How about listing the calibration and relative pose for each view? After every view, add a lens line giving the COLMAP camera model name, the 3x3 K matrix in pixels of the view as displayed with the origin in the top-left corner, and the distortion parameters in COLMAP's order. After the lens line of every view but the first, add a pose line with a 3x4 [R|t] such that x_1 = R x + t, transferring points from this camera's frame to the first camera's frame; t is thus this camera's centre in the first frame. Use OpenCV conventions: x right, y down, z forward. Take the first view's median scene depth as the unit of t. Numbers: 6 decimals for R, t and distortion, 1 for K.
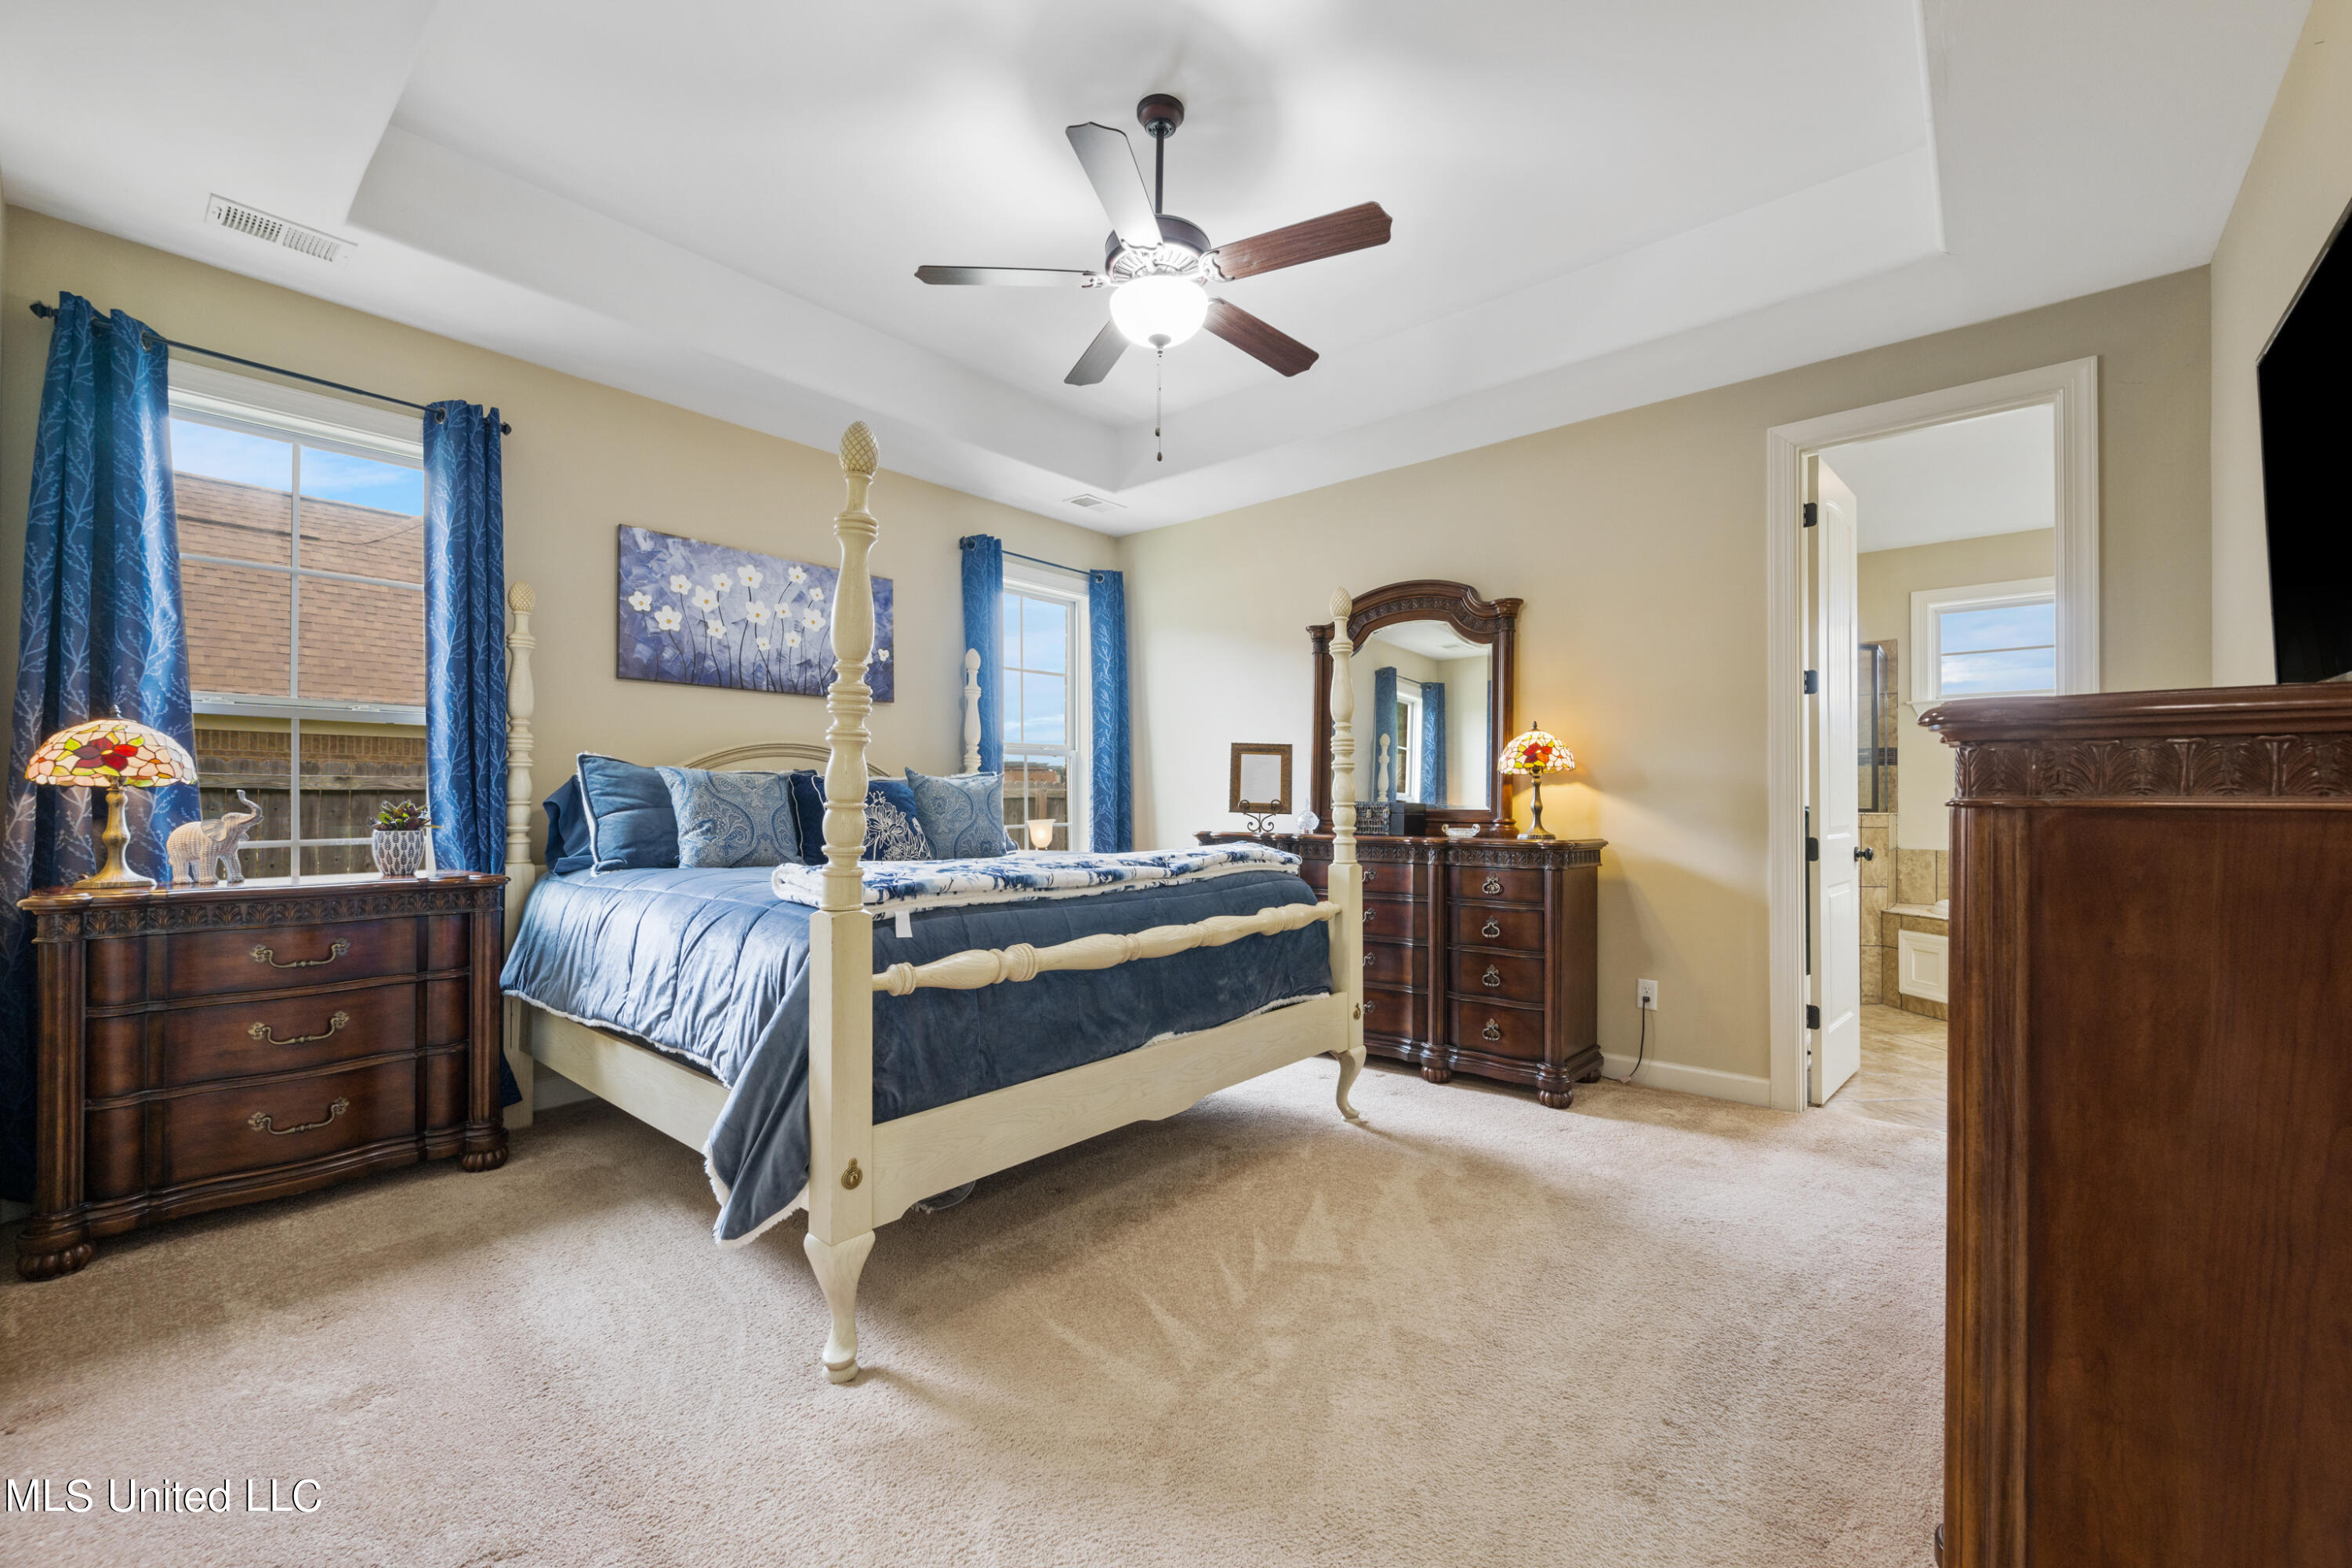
lens RADIAL K [[960.7, 0, 1176.0], [0, 960.7, 784.0], [0, 0, 1]] dist [-0.016988, -0.000279]
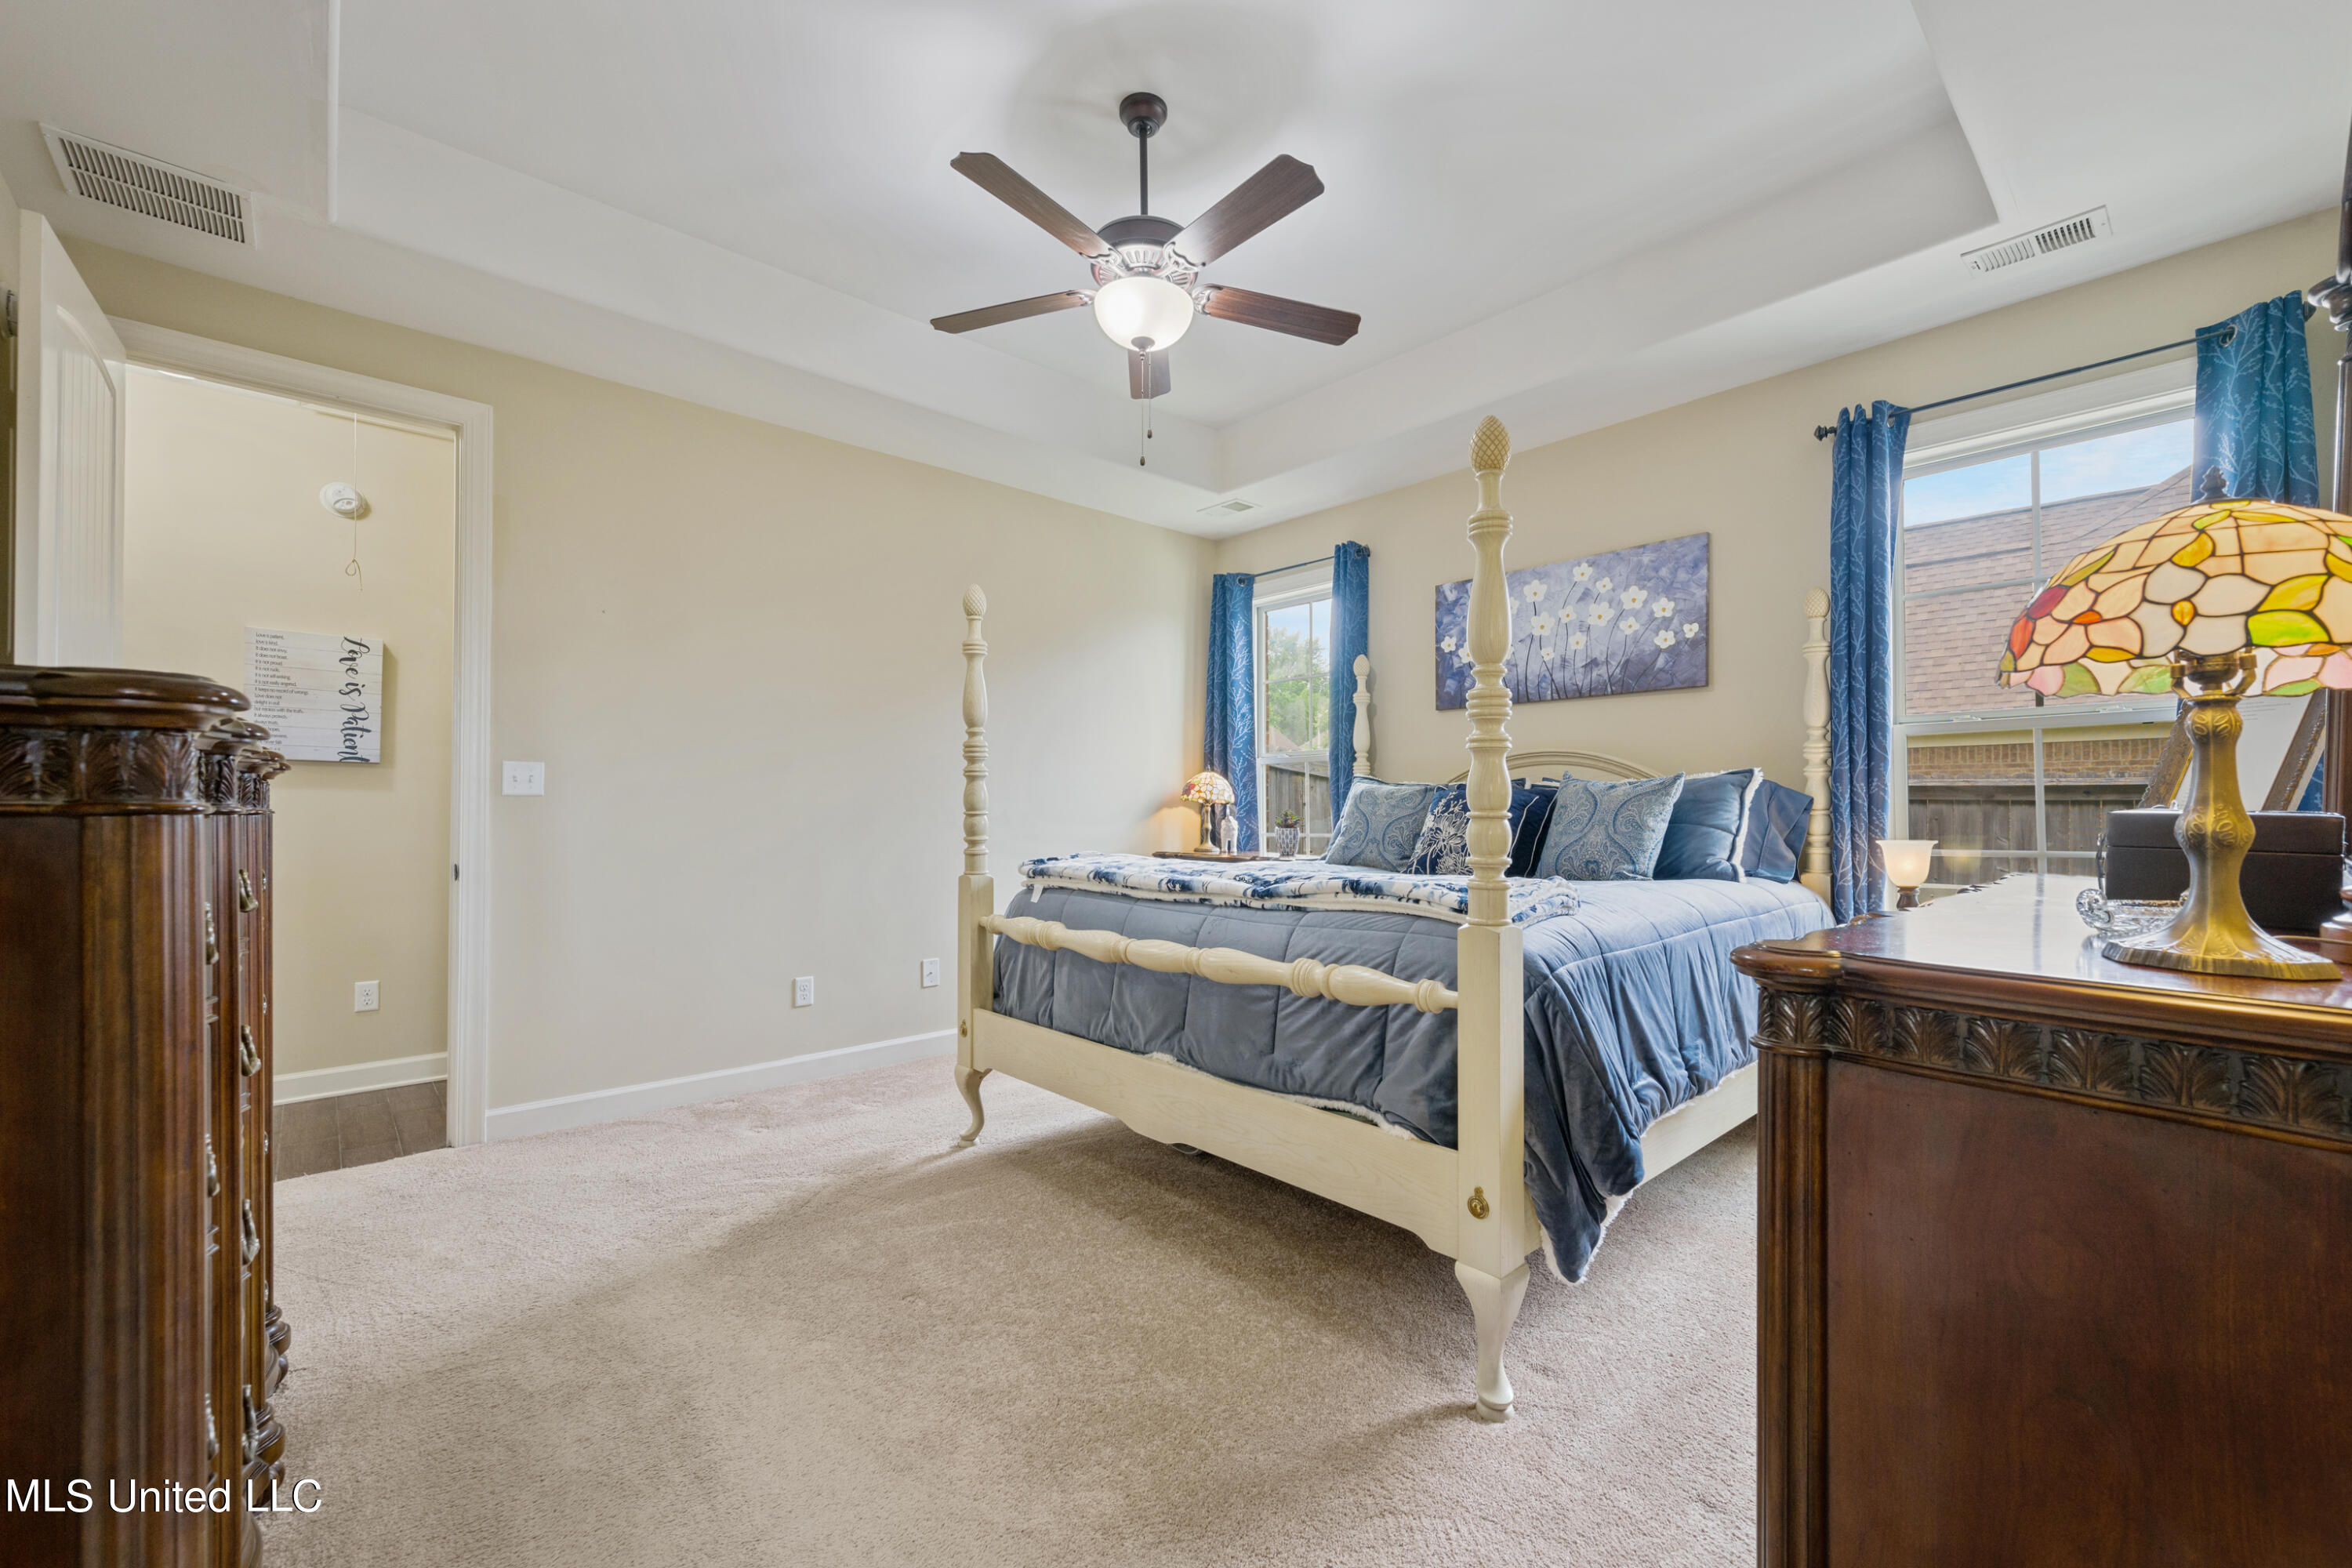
lens RADIAL K [[961.8, 0, 1176.0], [0, 961.8, 784.0], [0, 0, 1]] dist [0.018212, 0.000095]
pose [[-0.133480, -0.028374, -0.990645, 0.663779], [0.018871, 0.999336, -0.031166, 0.015003], [0.990872, -0.022854, -0.132856, 0.800831]]
